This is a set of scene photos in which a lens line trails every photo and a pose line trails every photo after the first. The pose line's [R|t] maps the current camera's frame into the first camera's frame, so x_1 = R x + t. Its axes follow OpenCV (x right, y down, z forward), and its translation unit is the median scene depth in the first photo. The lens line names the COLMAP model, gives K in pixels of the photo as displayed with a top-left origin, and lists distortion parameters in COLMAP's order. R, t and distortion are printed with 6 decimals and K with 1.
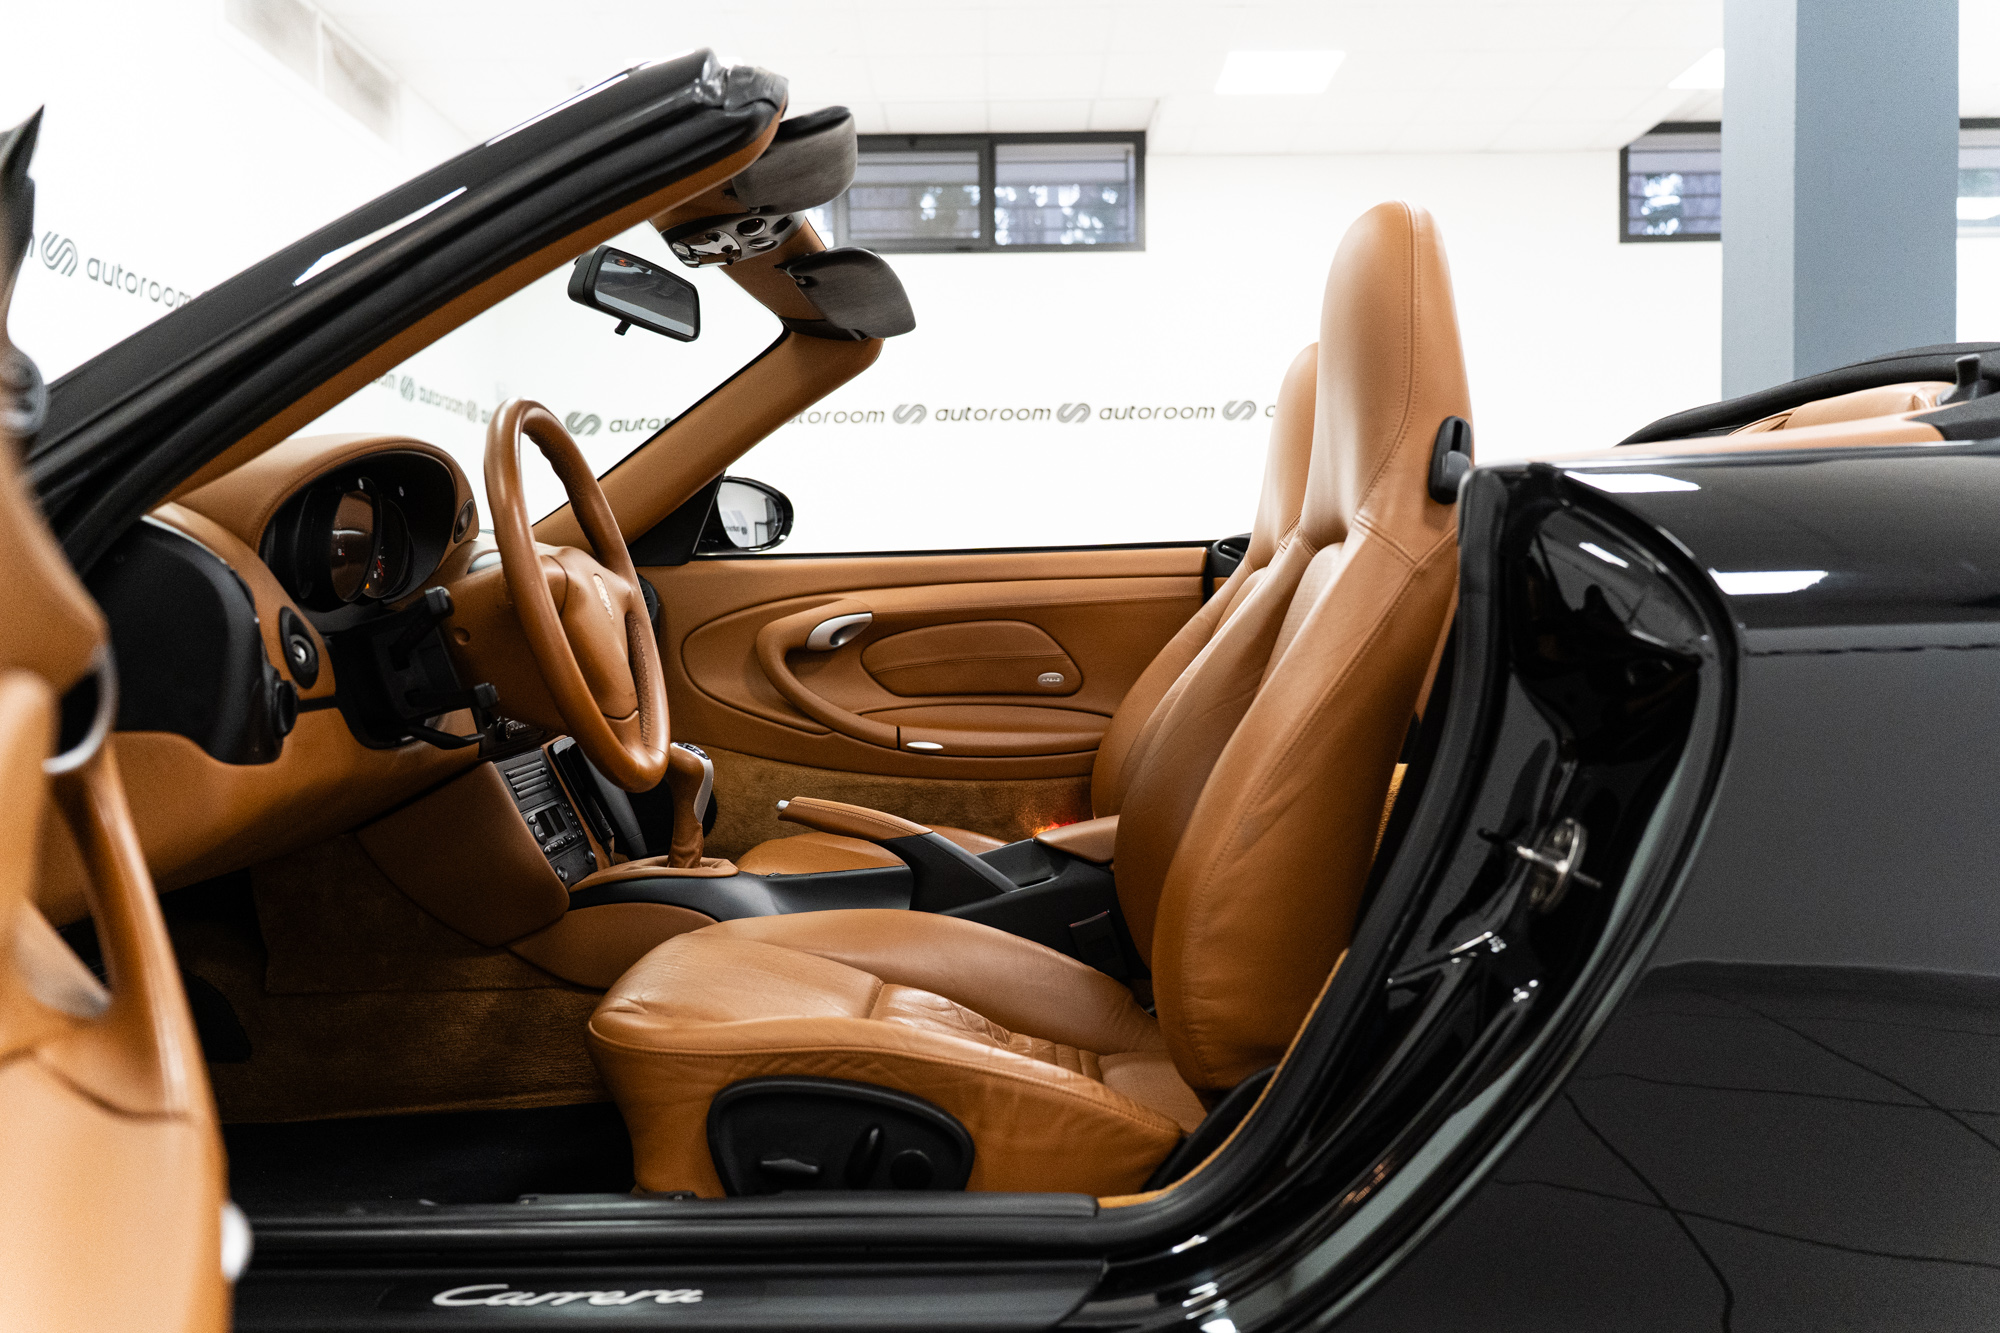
lens RADIAL K [[1613.1, 0, 1015.3], [0, 1613.1, 665.8], [0, 0, 1]] dist [-0.000744, 0.000989]
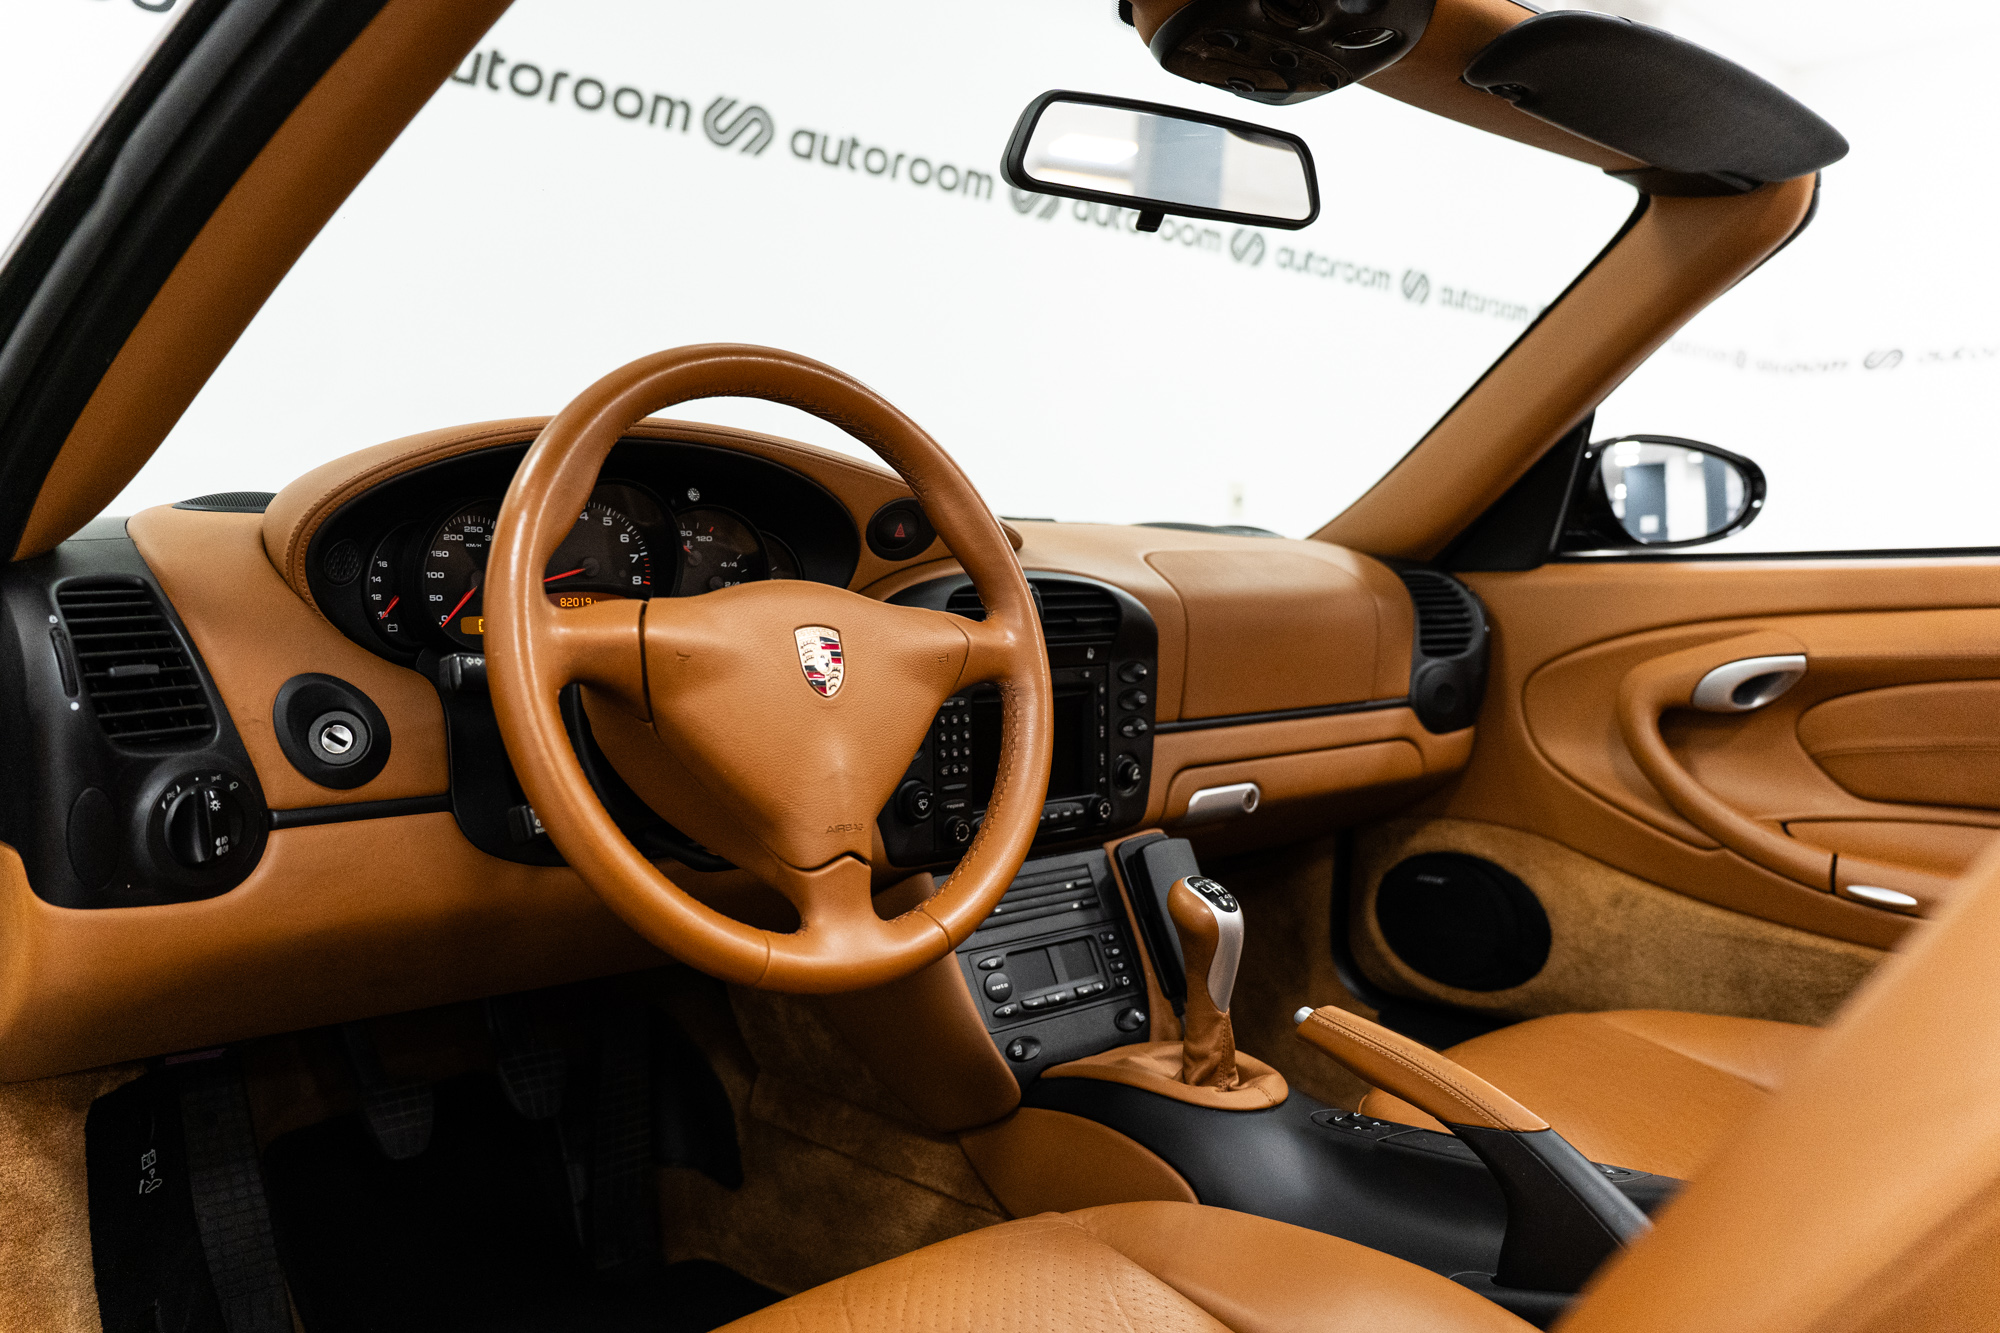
lens RADIAL K [[1613.1, 0, 1009.3], [0, 1613.1, 662.4], [0, 0, 1]] dist [-0.000744, 0.000989]
pose [[0.684473, 0.050096, -0.727315, 0.192136], [-0.037086, 0.998737, 0.033889, -0.053821], [0.728094, 0.003778, 0.685467, 0.519184]]
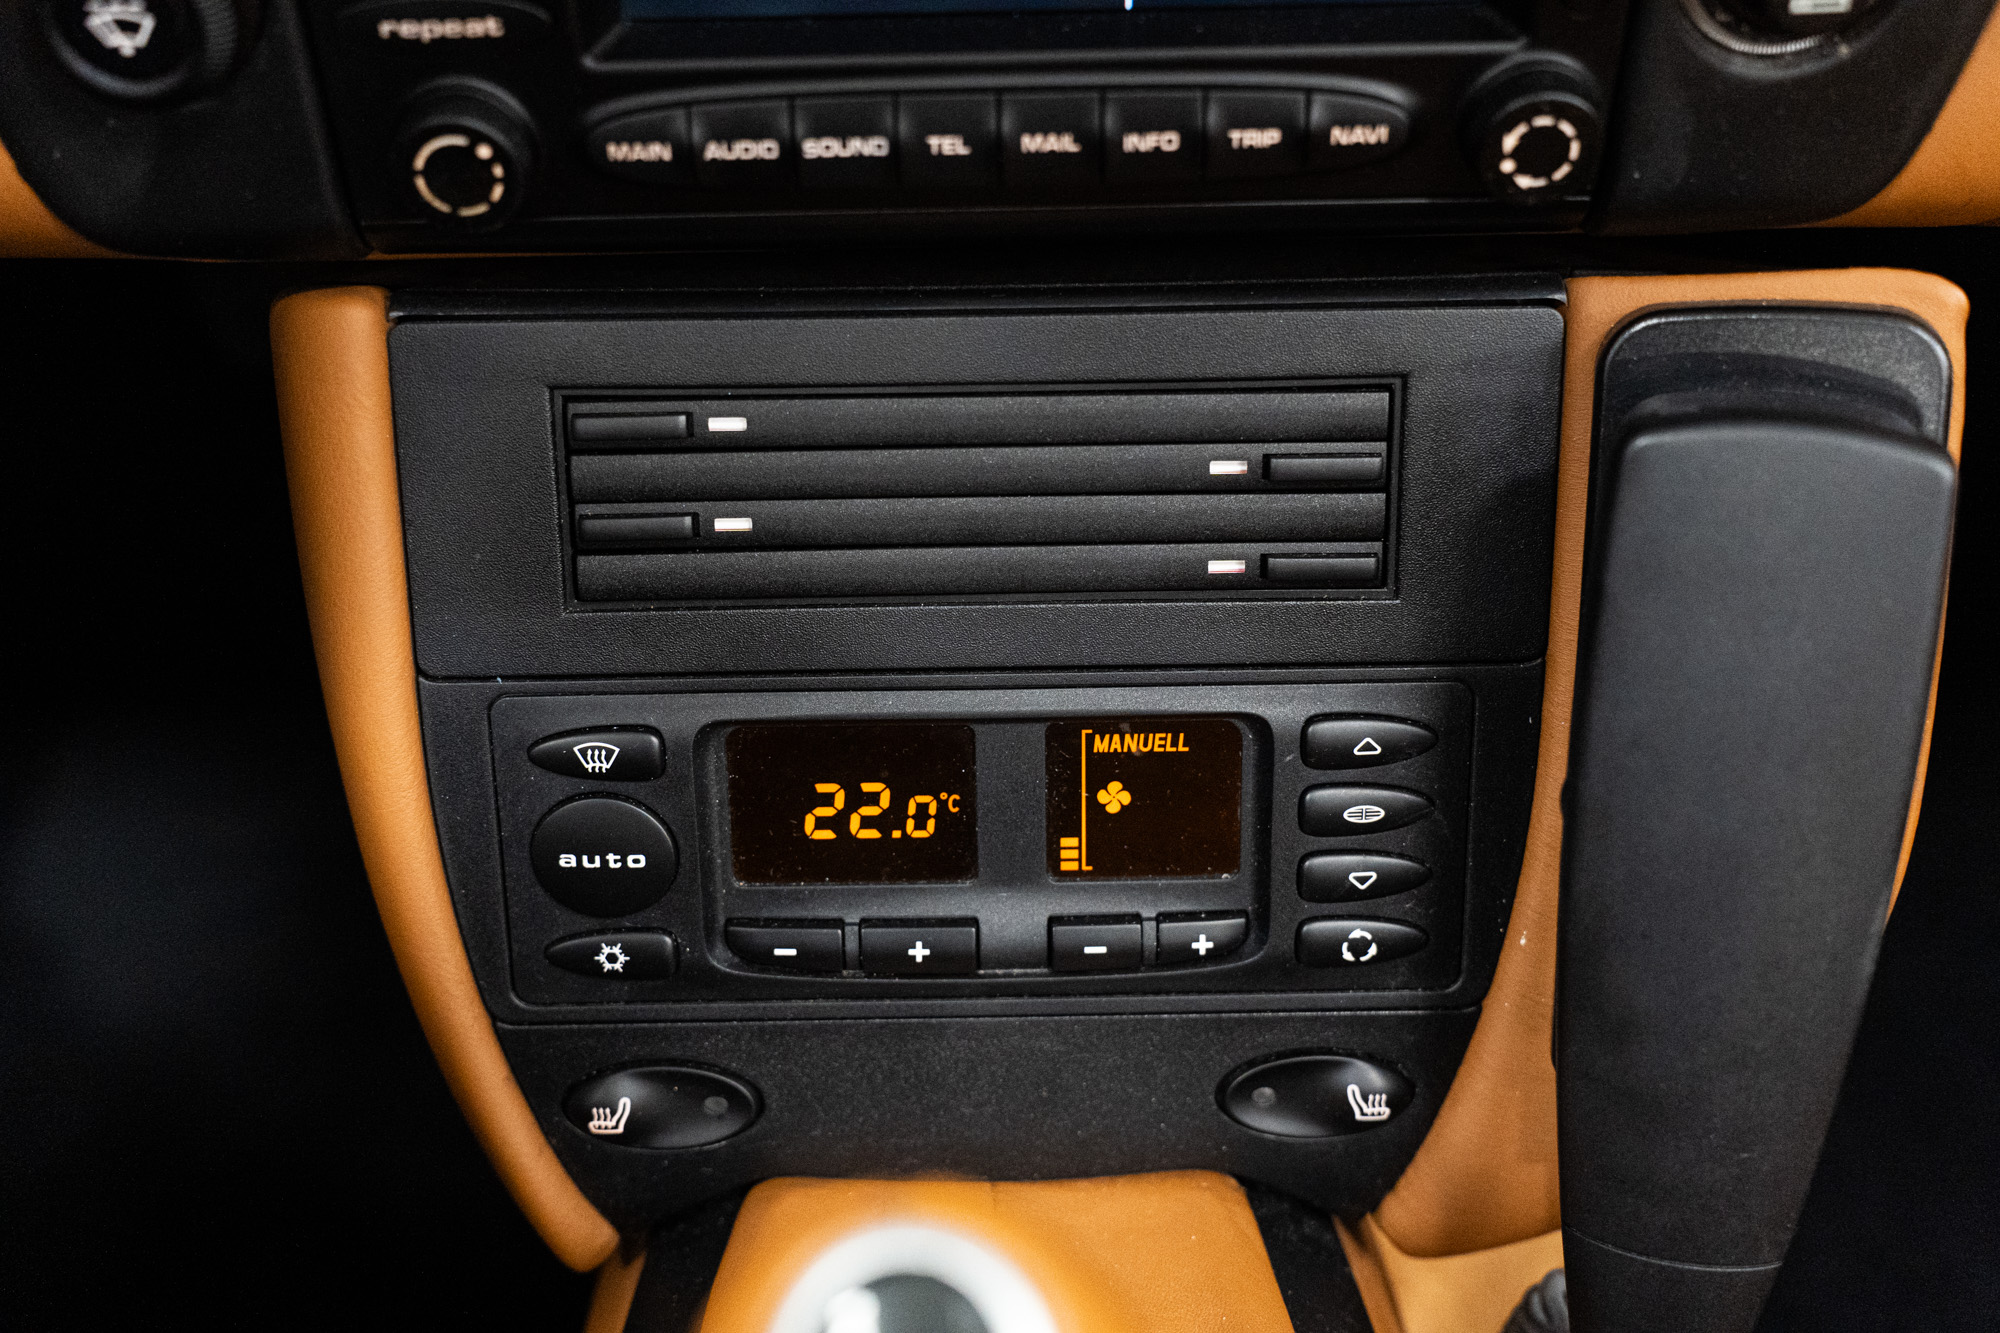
lens RADIAL K [[2146.3, 0, 996.5], [0, 2146.3, 677.8], [0, 0, 1]] dist [-0.029954, 0.000000]
pose [[0.021393, 0.694432, -0.719240, -0.149583], [-0.036625, 0.719466, 0.693561, -0.051440], [0.999100, 0.011505, 0.040825, 0.995975]]
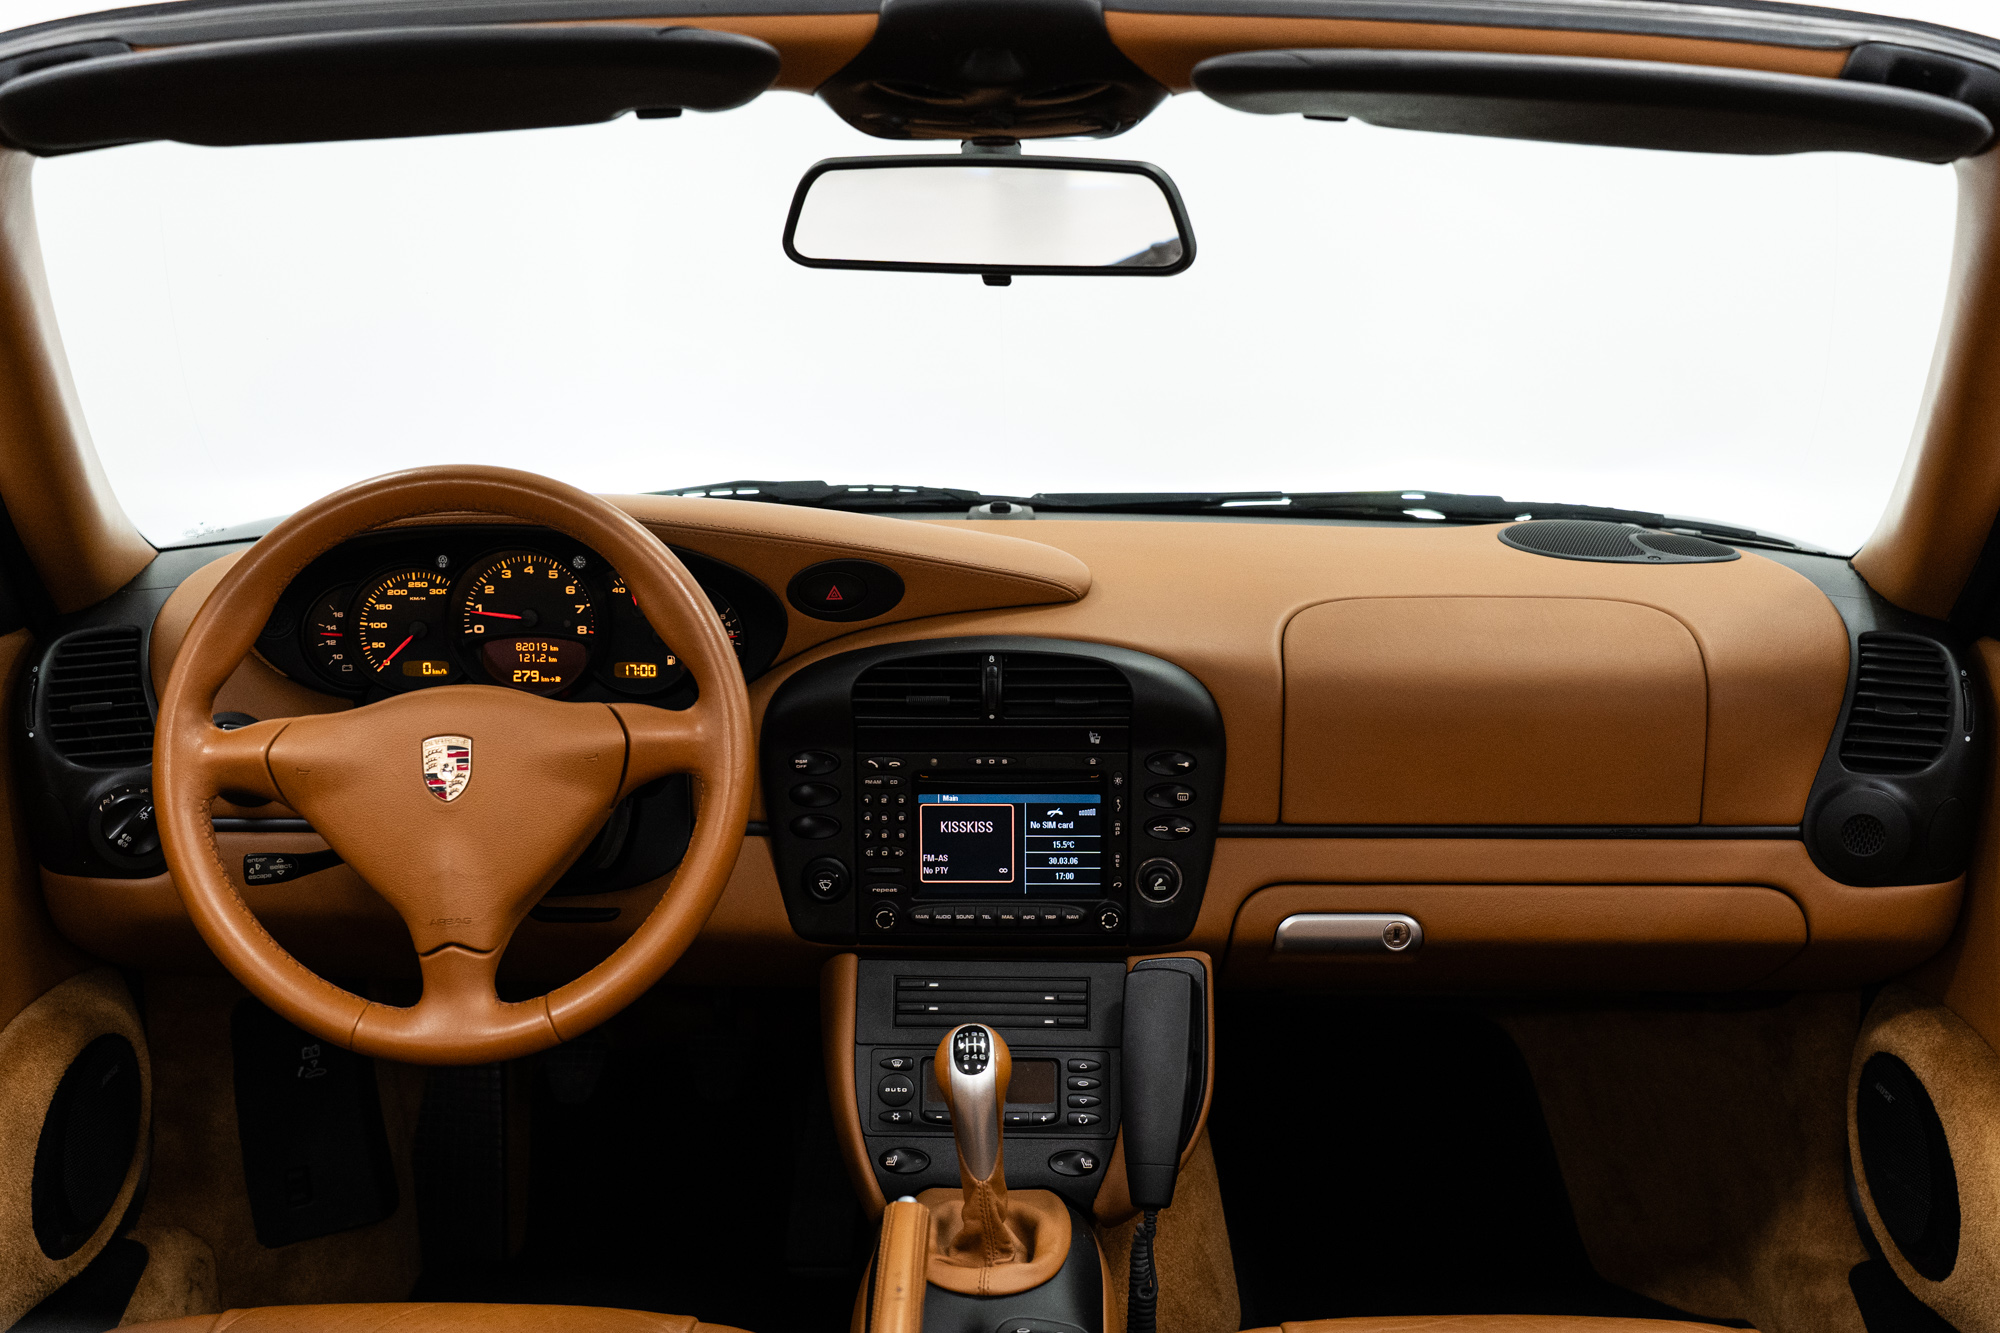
lens RADIAL K [[2384.3, 0, 1010.3], [0, 2384.3, 656.7], [0, 0, 1]] dist [-0.024183, 0.000000]
pose [[-0.028622, 0.185010, -0.982320, 0.573958], [-0.043484, 0.981562, 0.186134, -0.230920], [0.998644, 0.048042, -0.020050, 1.021142]]
